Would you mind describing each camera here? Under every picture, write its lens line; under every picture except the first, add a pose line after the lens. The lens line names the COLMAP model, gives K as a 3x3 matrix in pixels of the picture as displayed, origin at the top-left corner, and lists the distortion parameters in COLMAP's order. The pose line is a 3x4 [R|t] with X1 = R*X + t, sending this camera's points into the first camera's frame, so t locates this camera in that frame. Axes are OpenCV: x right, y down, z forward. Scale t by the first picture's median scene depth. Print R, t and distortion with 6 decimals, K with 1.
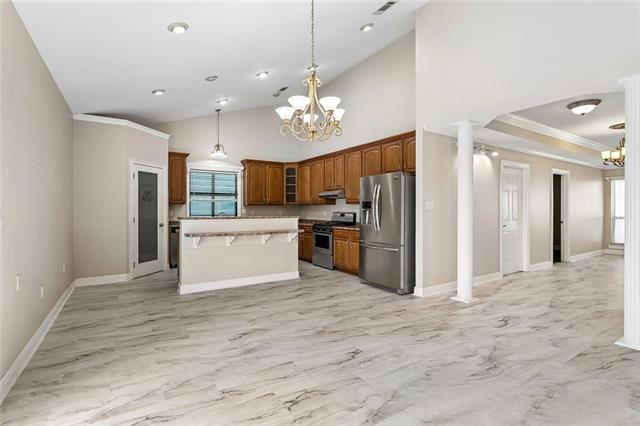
lens RADIAL K [[308.2, 0, 319.0], [0, 308.2, 210.2], [0, 0, 1]] dist [-0.000483, -0.000012]
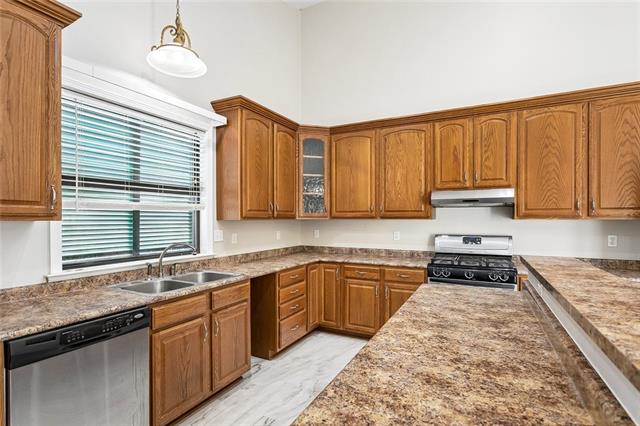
lens RADIAL K [[326.6, 0, 322.0], [0, 326.6, 216.5], [0, 0, 1]] dist [0.000242, -0.000015]
pose [[0.847397, -0.000094, 0.530959, -0.352682], [0.006542, 0.999926, -0.010264, -0.016586], [-0.530919, 0.012171, 0.847335, 0.601175]]
